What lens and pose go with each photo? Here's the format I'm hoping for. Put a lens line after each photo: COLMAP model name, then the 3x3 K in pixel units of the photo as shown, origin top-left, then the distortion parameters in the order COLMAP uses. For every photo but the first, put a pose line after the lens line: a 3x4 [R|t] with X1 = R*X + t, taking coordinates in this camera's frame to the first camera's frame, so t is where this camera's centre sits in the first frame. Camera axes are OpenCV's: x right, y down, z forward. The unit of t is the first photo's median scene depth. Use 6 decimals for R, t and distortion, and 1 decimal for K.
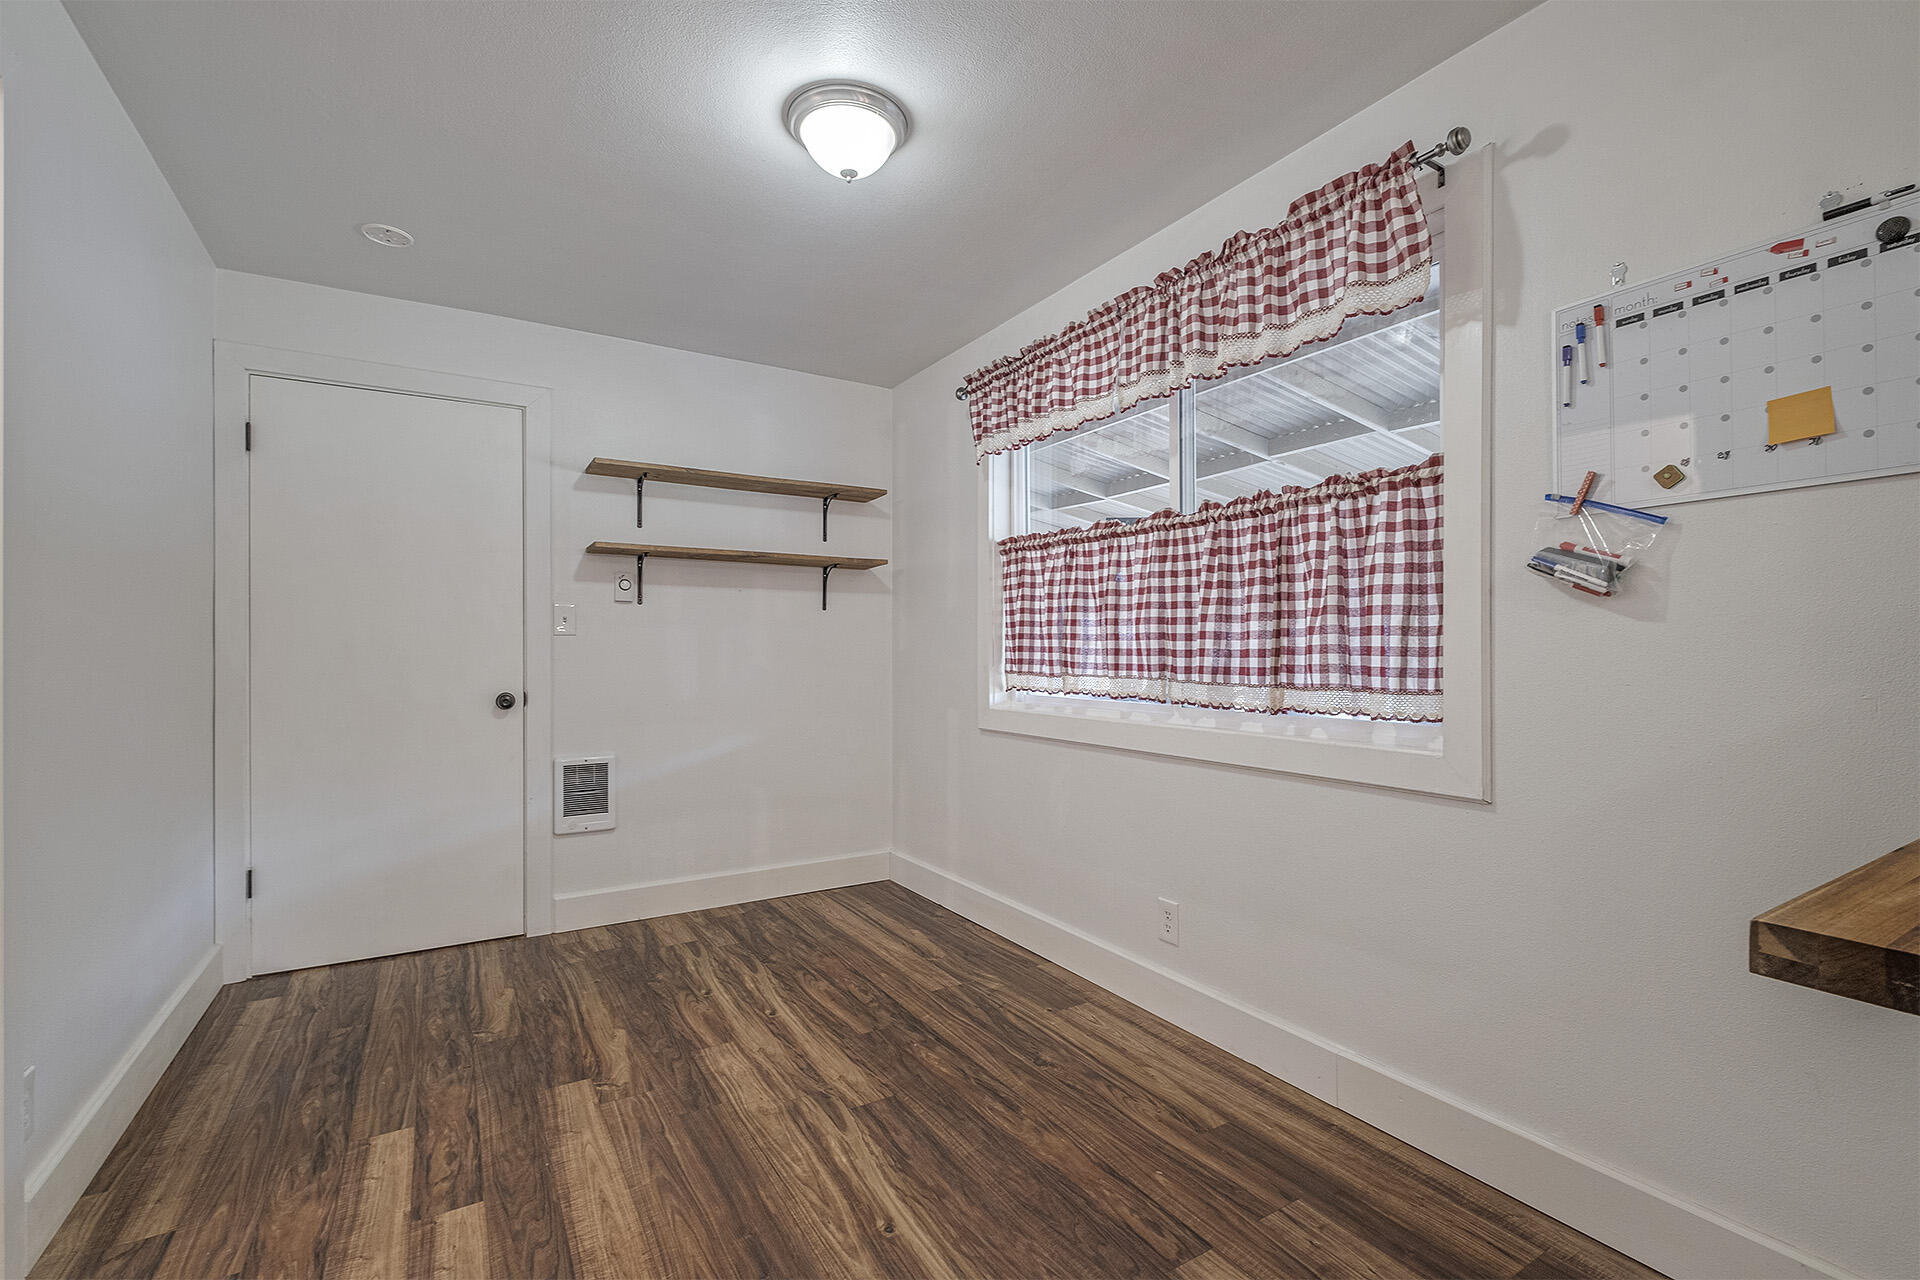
lens RADIAL K [[845.4, 0, 988.8], [0, 845.4, 648.1], [0, 0, 1]] dist [-0.001457, -0.000534]
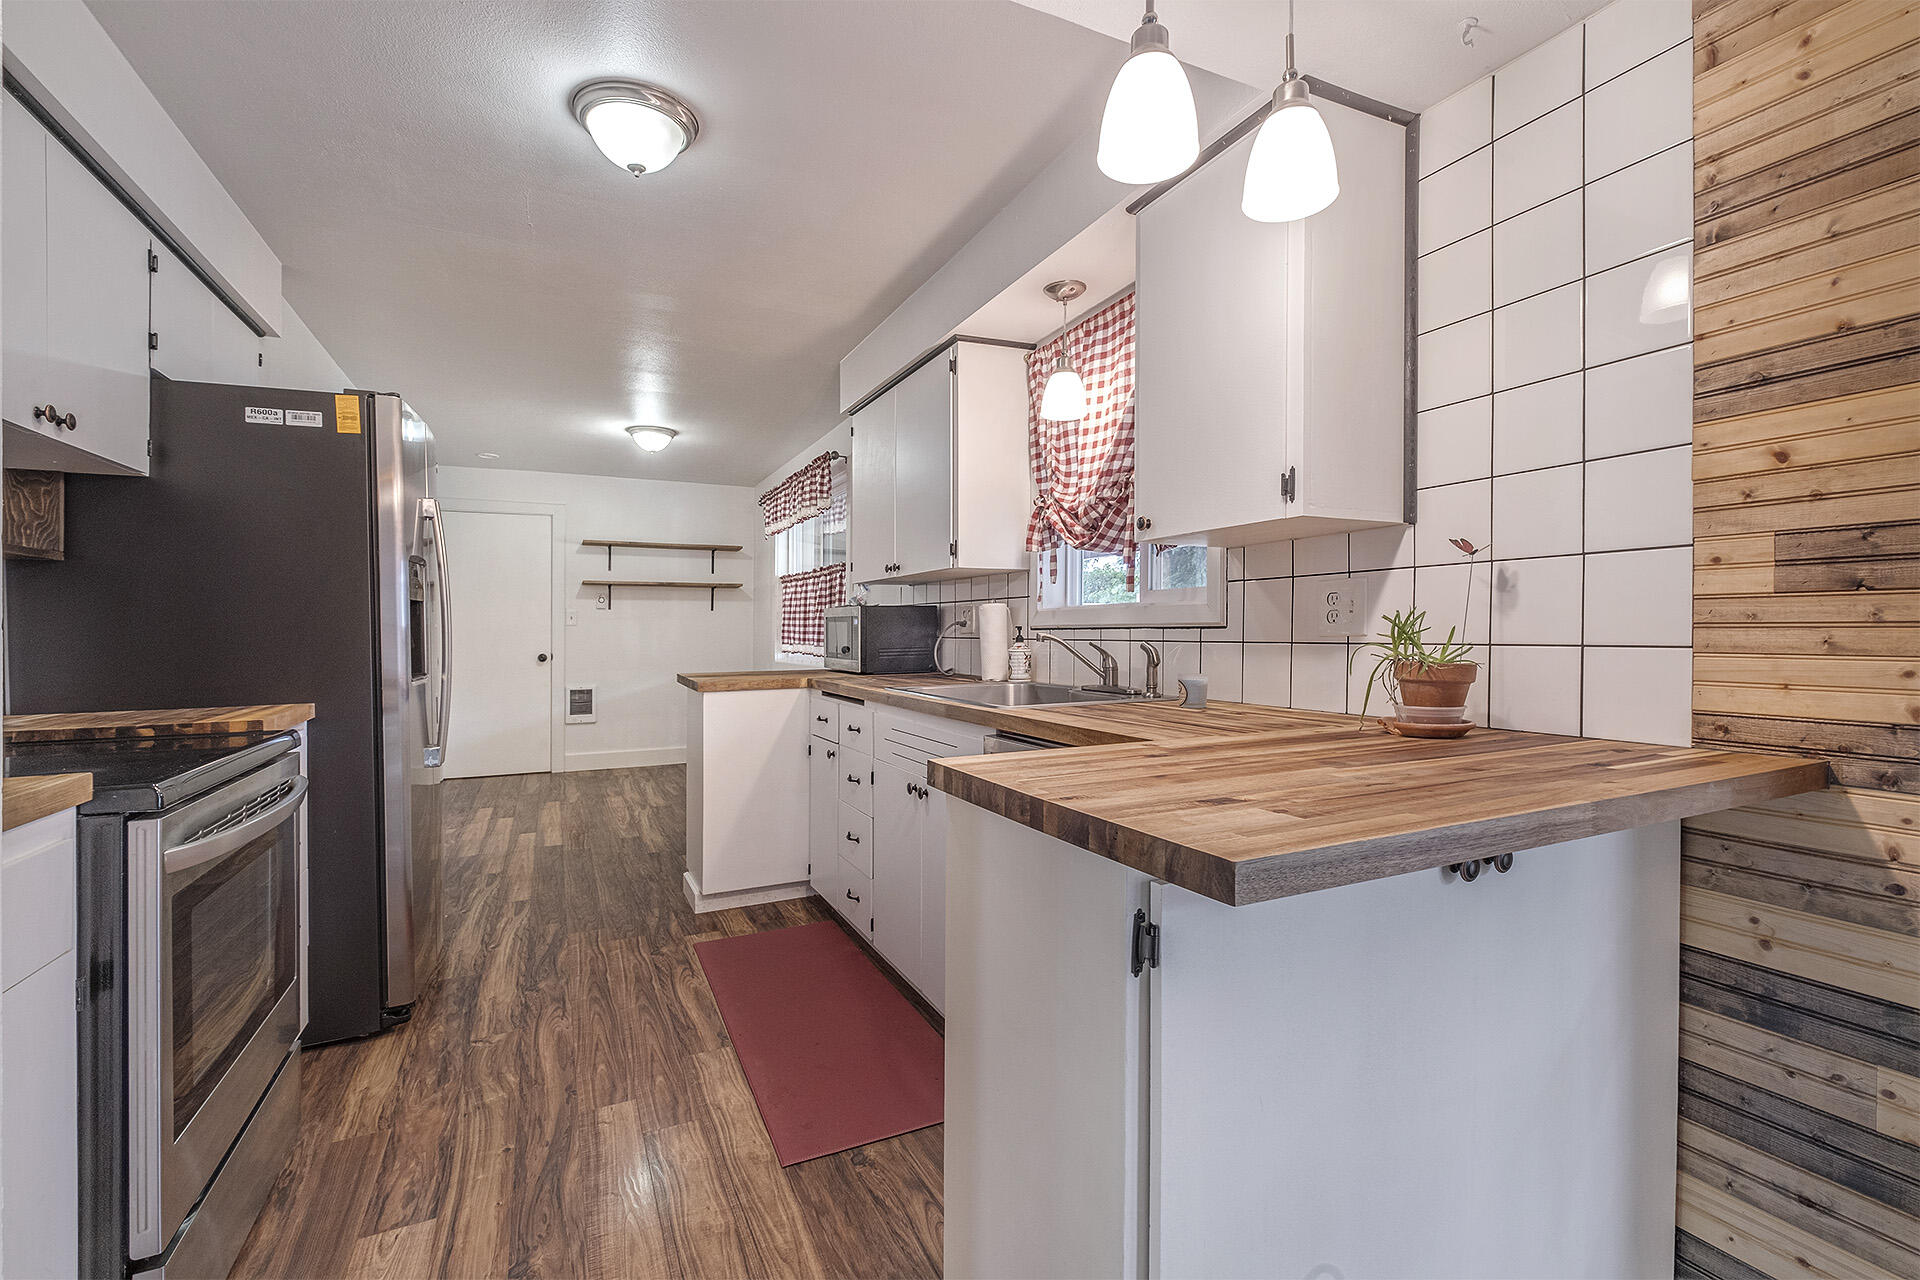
lens RADIAL K [[846.6, 0, 968.3], [0, 846.6, 615.7], [0, 0, 1]] dist [-0.001003, -0.000256]
pose [[0.993485, -0.008326, -0.113659, 1.021031], [0.006431, 0.999834, -0.017032, 0.000266], [0.113782, 0.016190, 0.993374, -1.378376]]
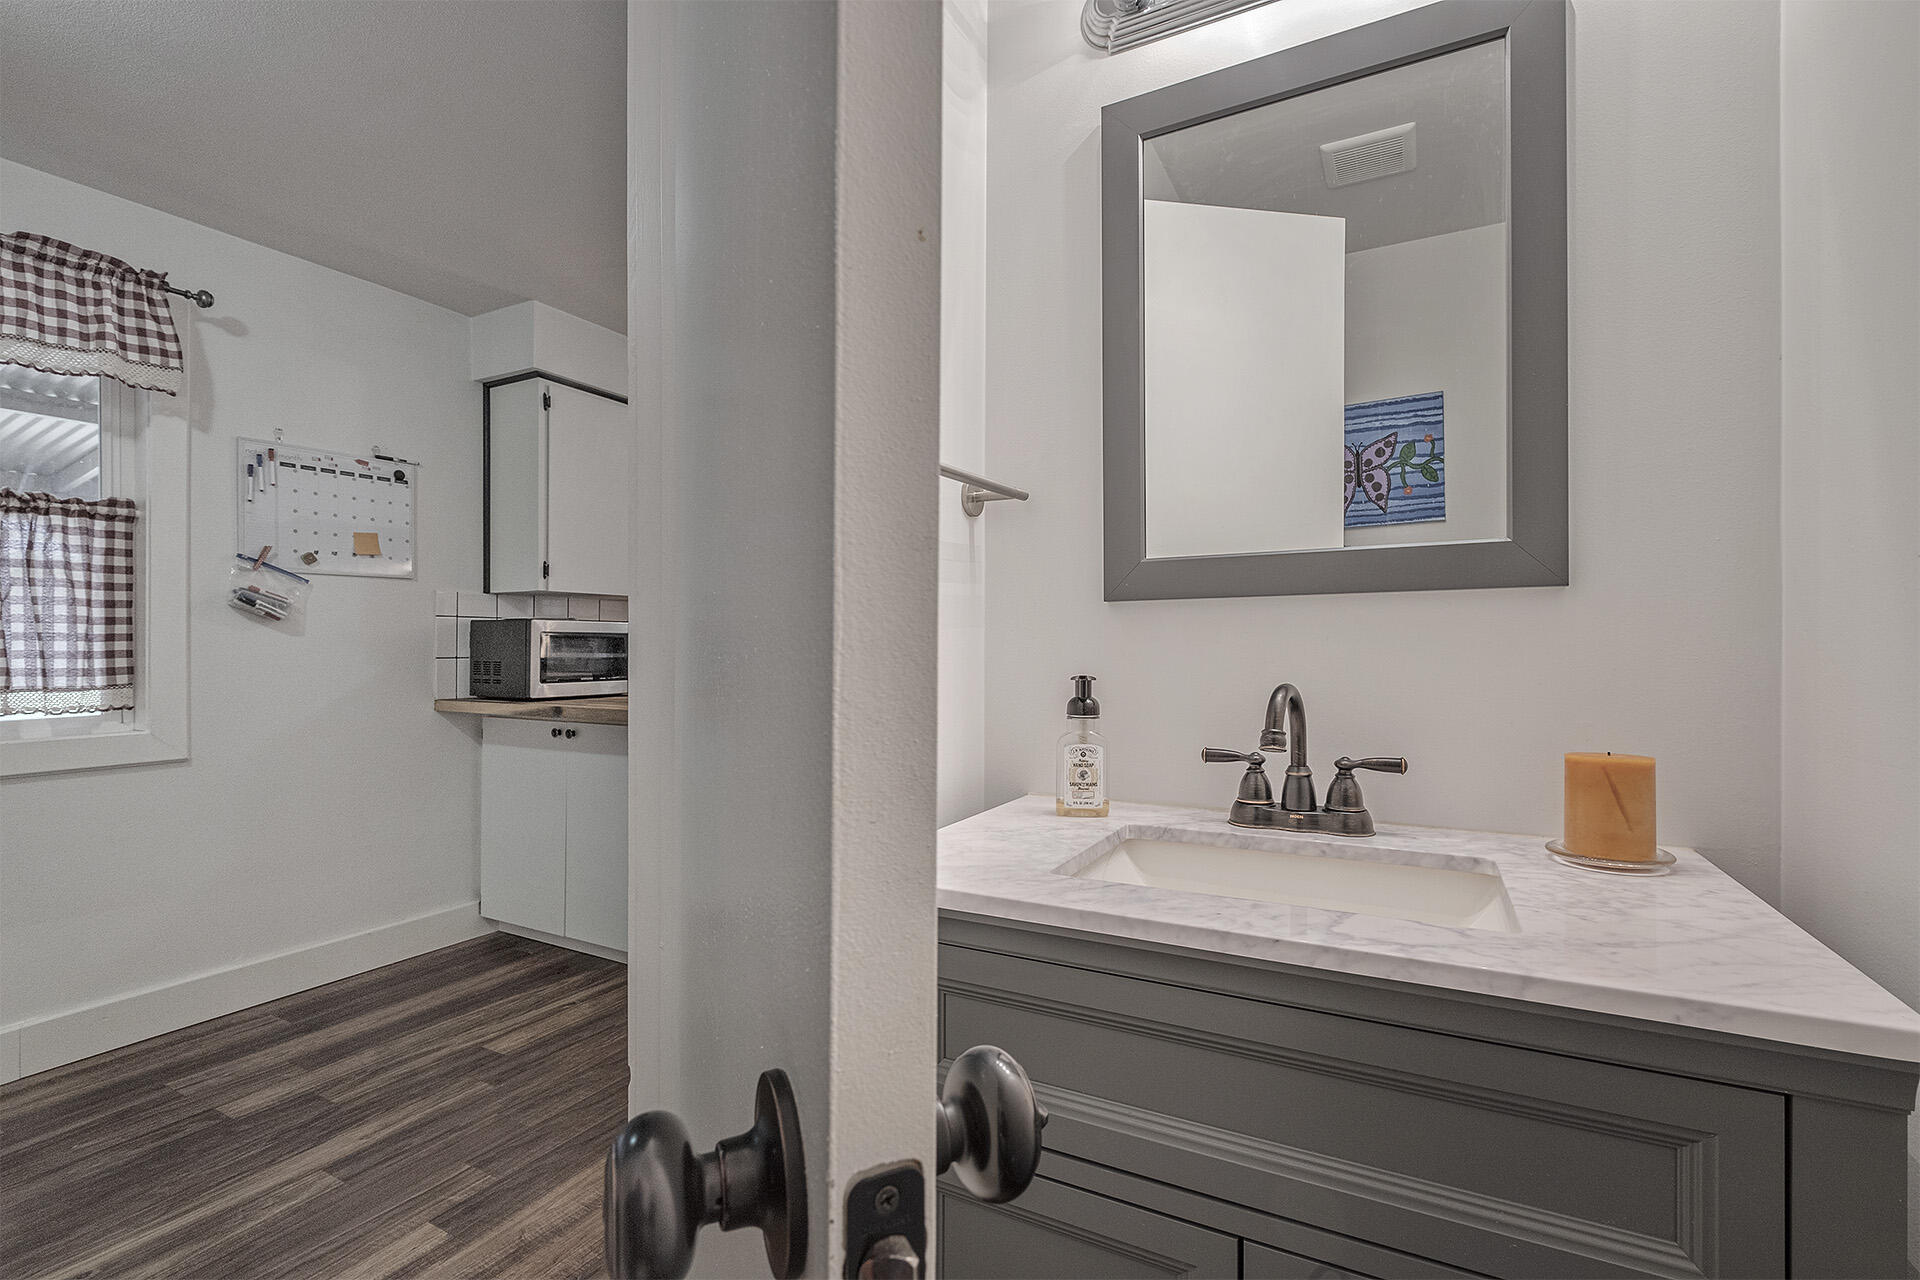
lens RADIAL K [[845.4, 0, 988.8], [0, 845.4, 648.1], [0, 0, 1]] dist [-0.001457, -0.000534]
pose [[-0.506937, -0.002043, 0.861981, -1.160545], [-0.000790, 0.999998, 0.001906, -0.008215], [-0.861983, 0.000285, -0.506937, 0.489401]]
